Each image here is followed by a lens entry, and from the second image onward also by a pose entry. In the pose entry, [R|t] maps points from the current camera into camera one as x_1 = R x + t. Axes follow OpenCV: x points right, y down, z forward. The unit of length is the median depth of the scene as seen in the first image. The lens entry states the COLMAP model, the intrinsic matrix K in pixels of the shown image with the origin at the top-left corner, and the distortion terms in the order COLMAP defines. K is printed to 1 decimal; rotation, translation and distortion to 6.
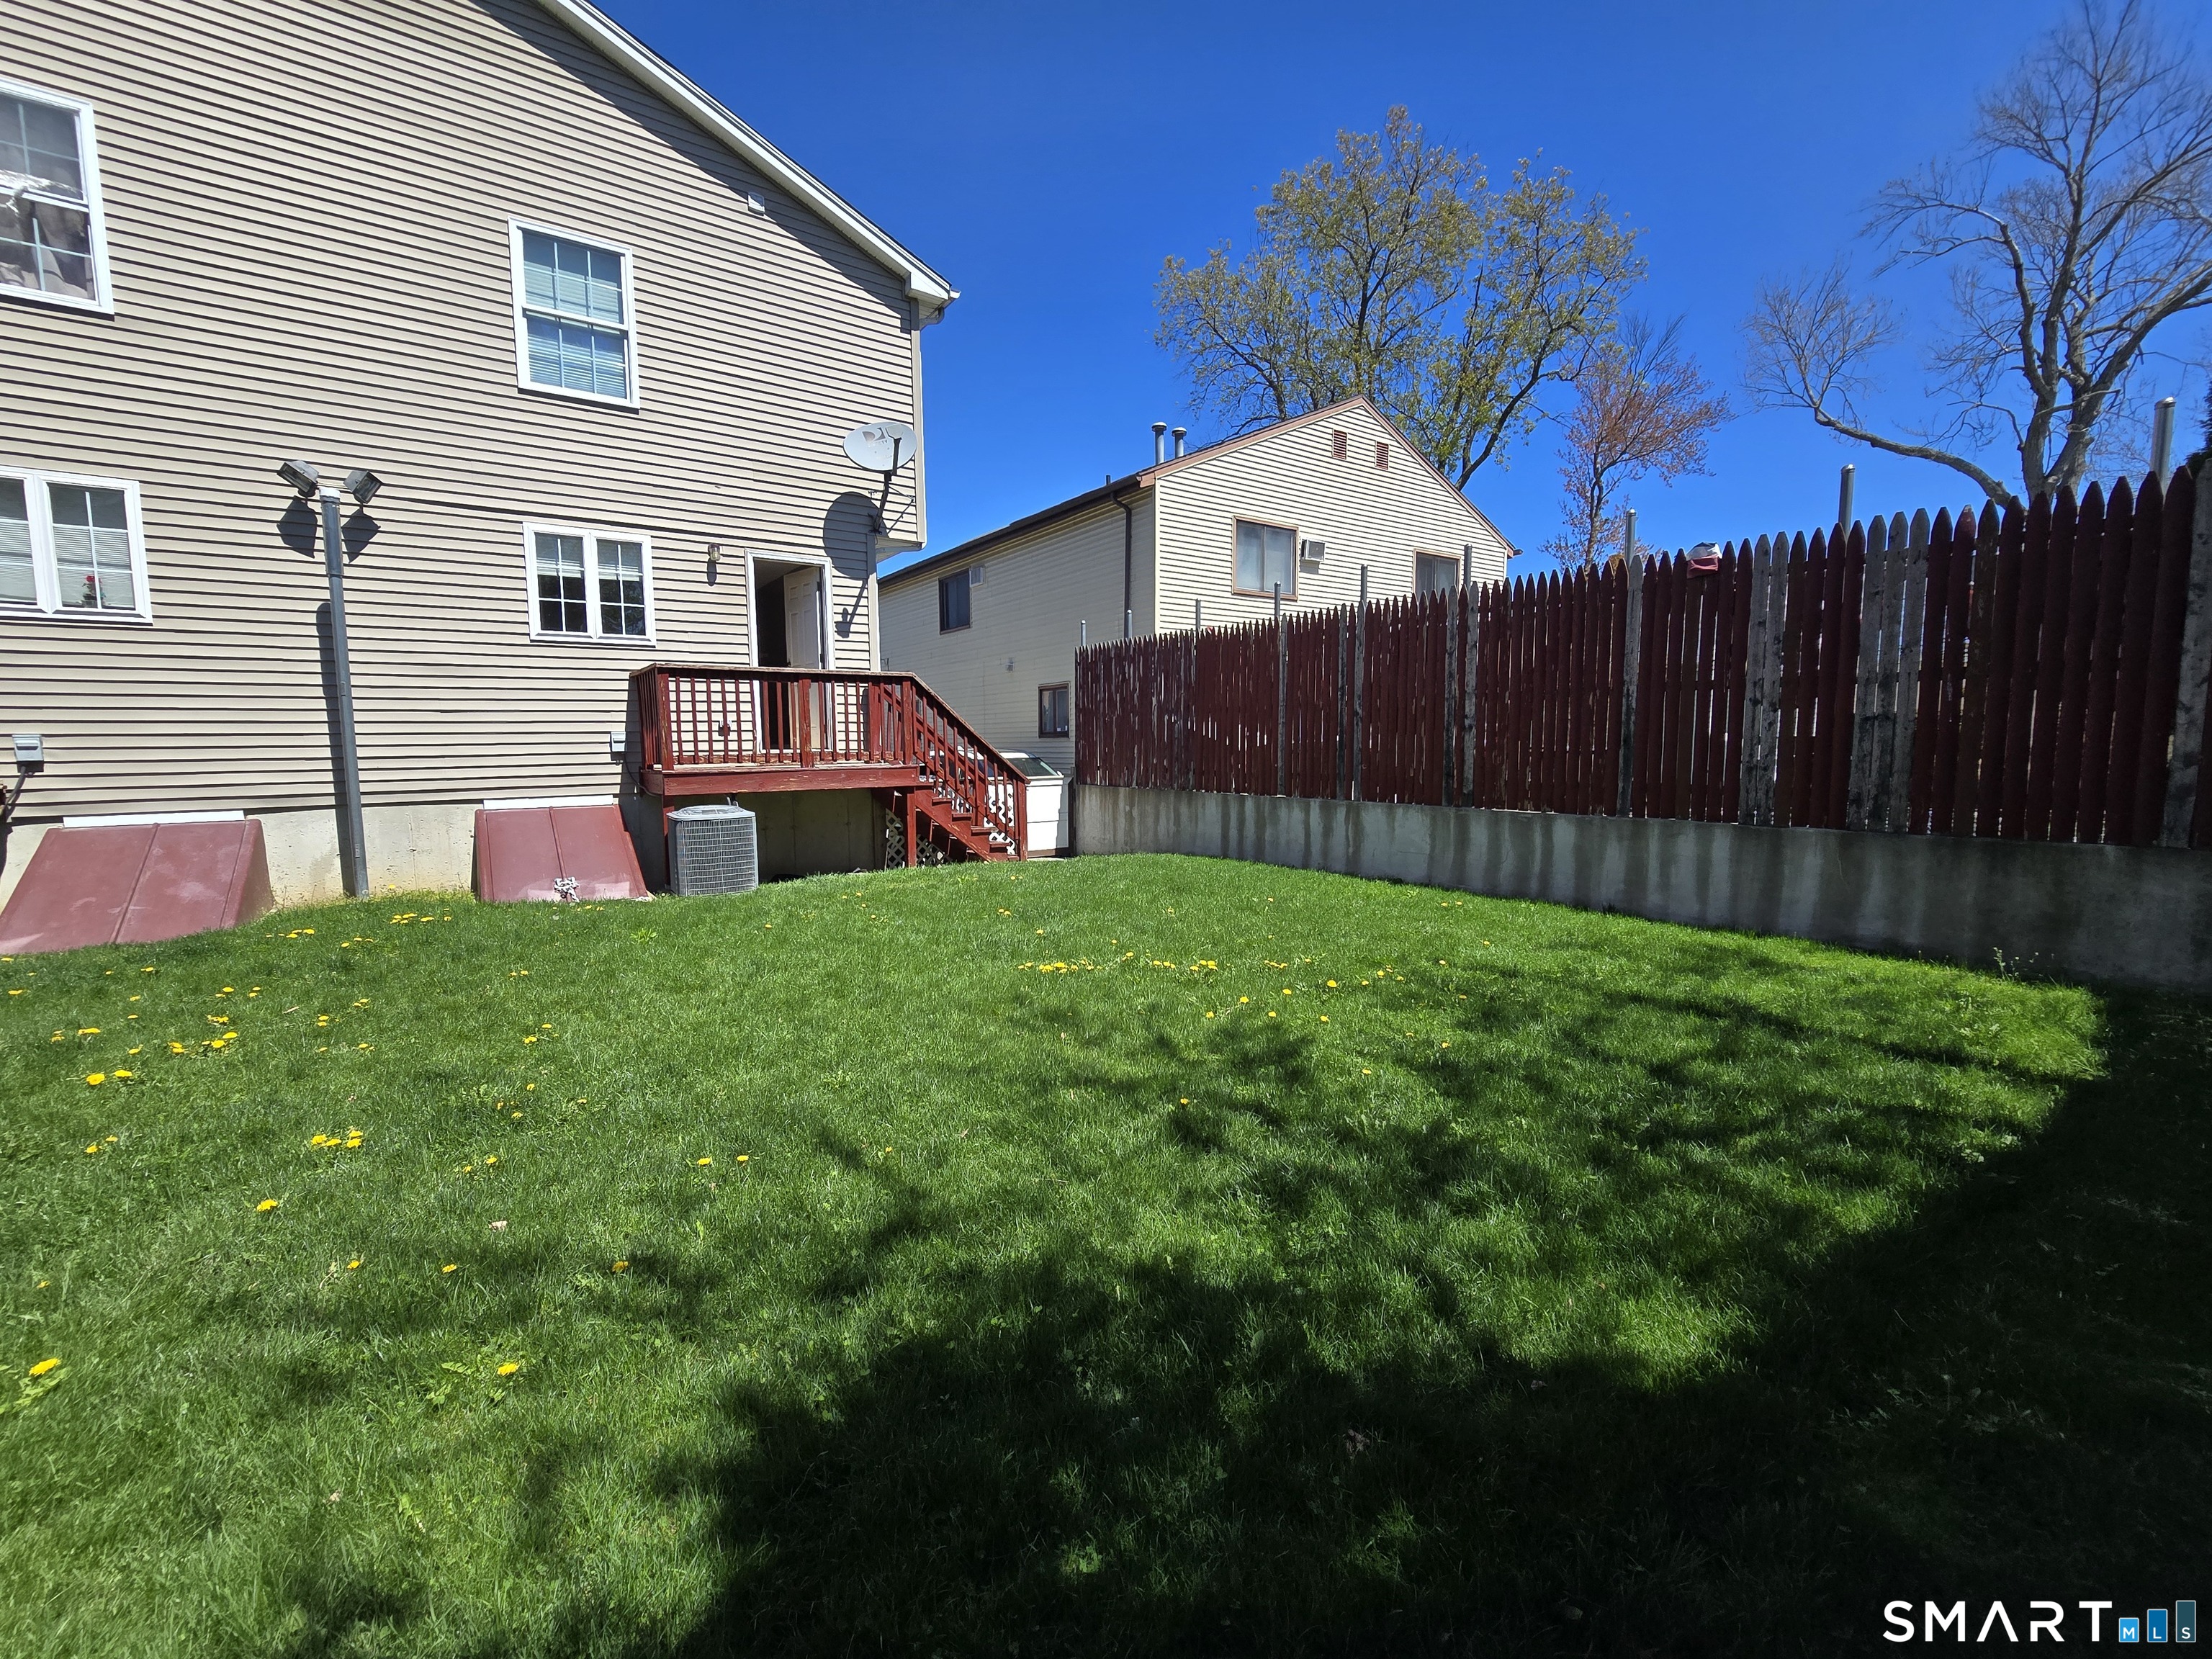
lens RADIAL K [[909.8, 0, 1100.3], [0, 909.8, 829.4], [0, 0, 1]] dist [-0.009507, 0.002408]
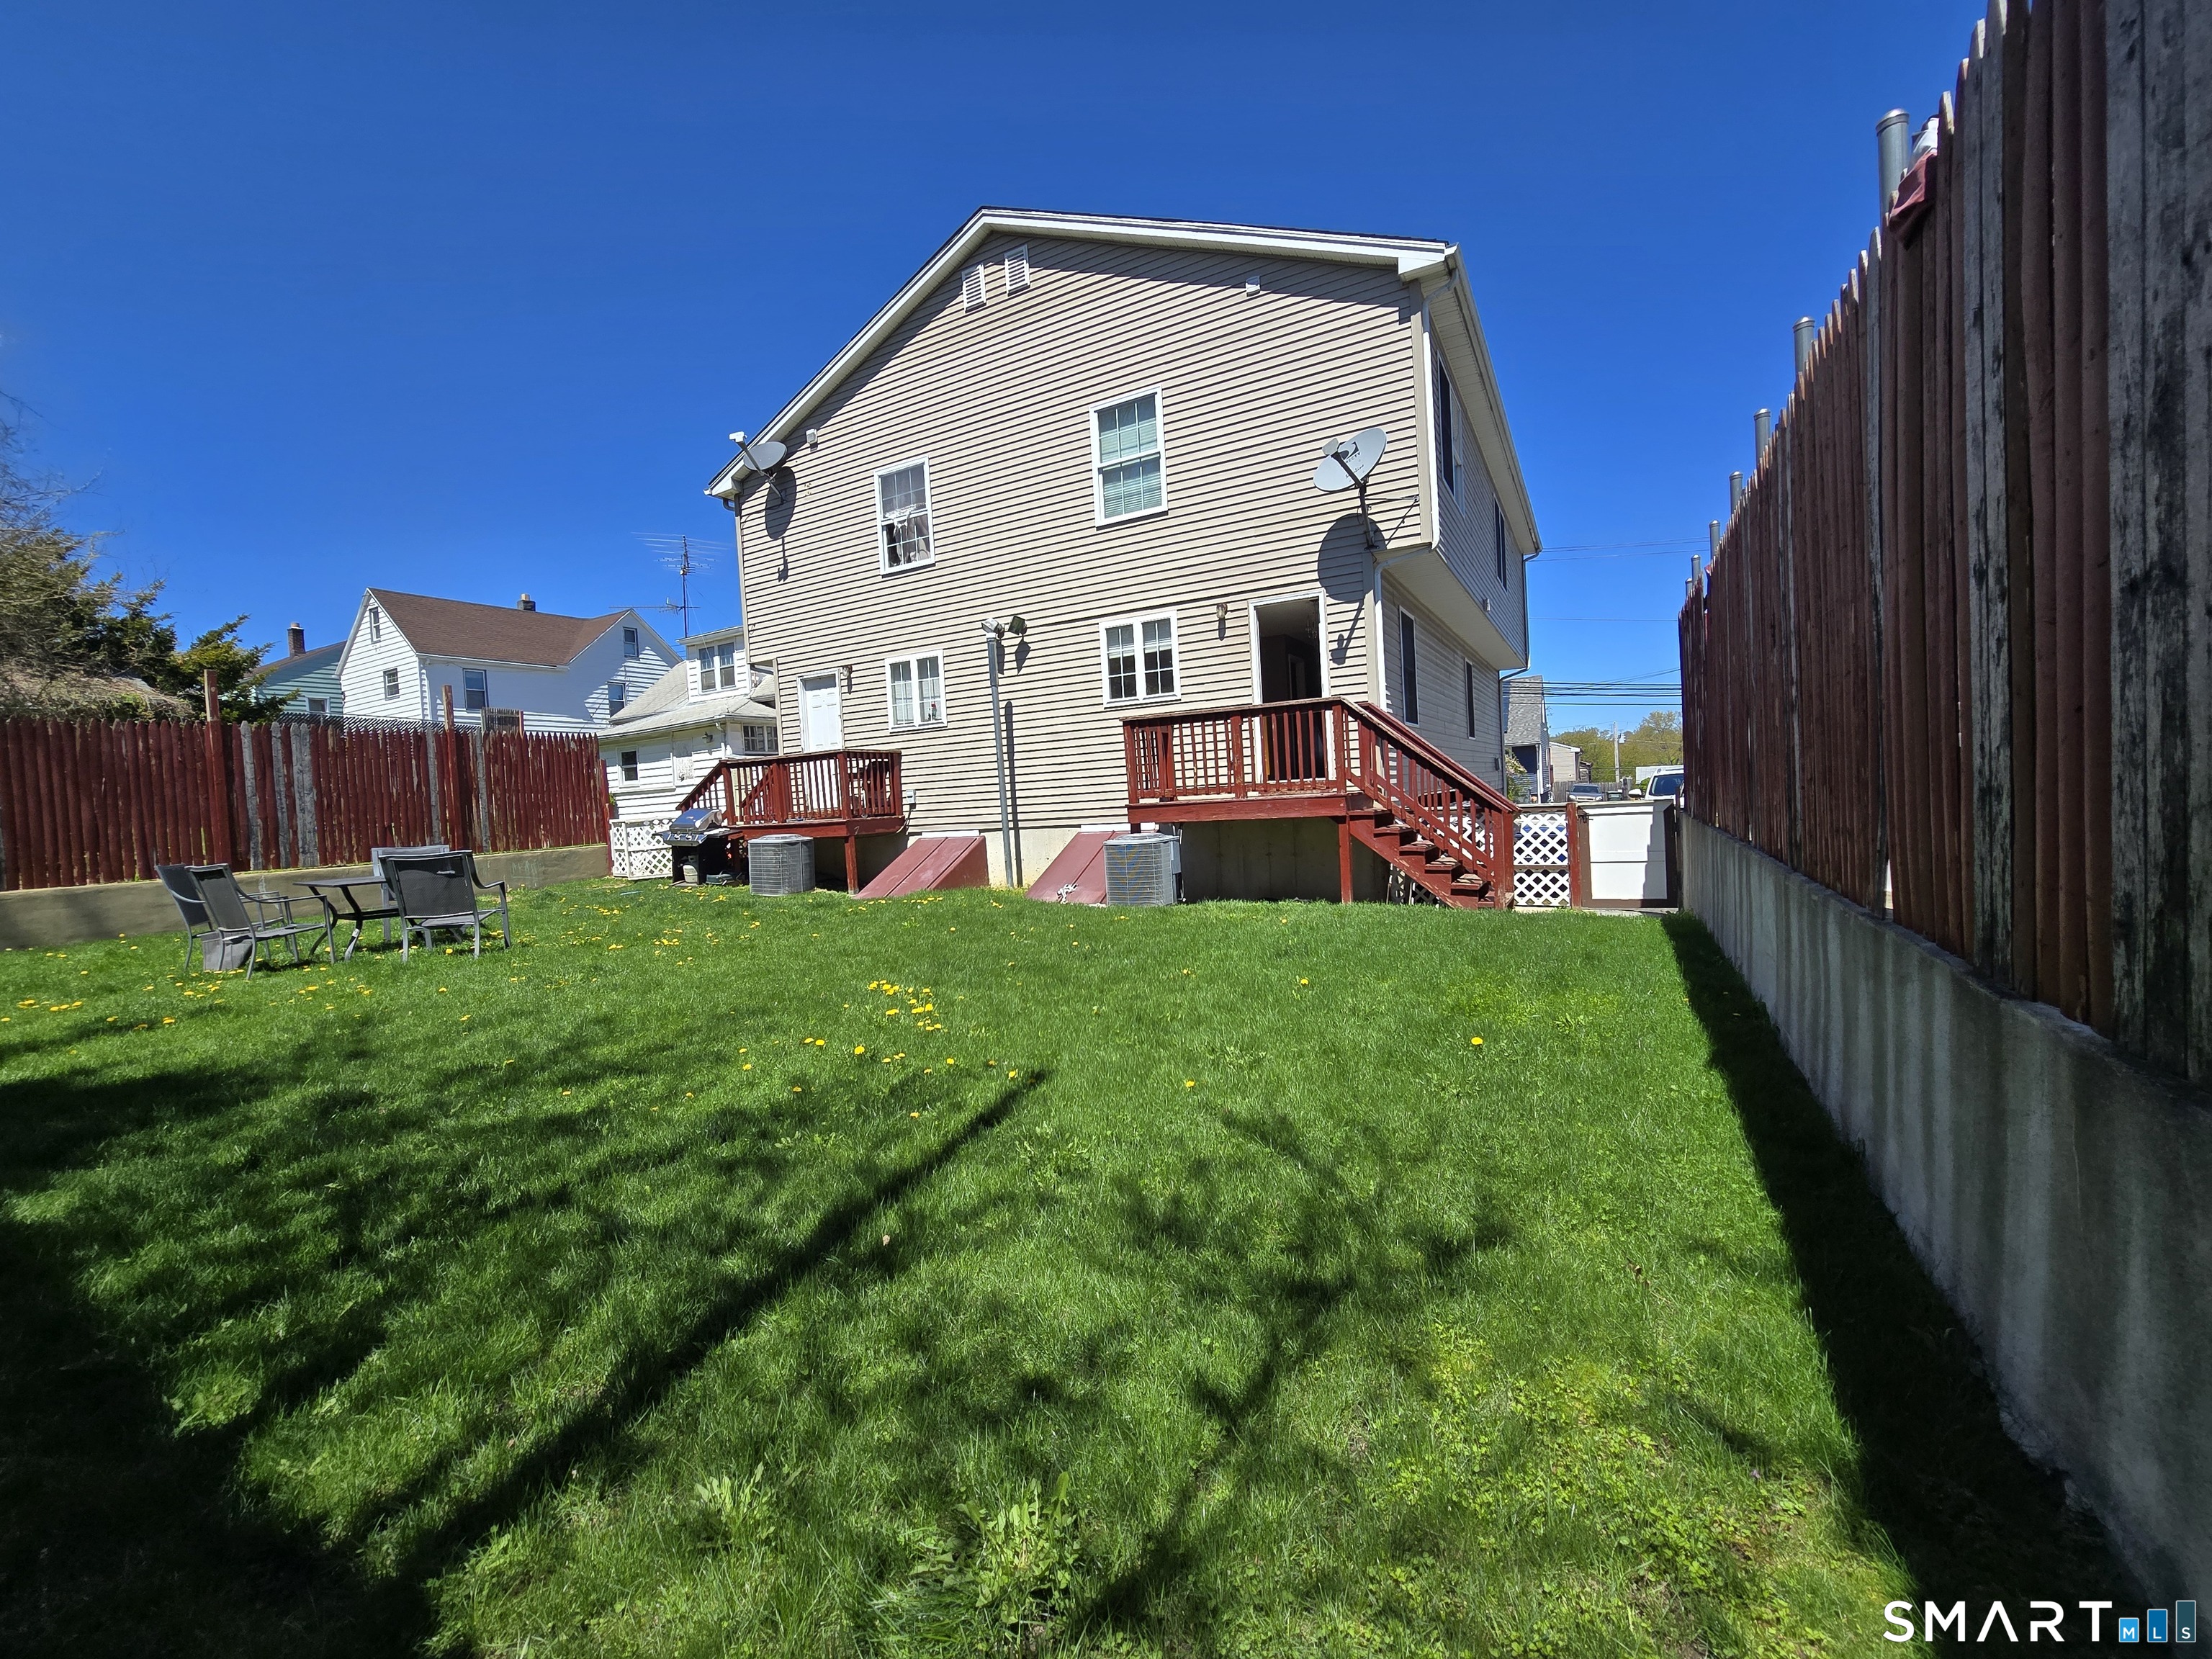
lens RADIAL K [[909.8, 0, 1102.1], [0, 909.8, 828.1], [0, 0, 1]] dist [-0.009507, 0.002408]
pose [[0.423334, 0.019837, -0.905756, 0.576881], [-0.032491, 0.999450, 0.006703, -0.035726], [0.905391, 0.026591, 0.423745, 0.400951]]
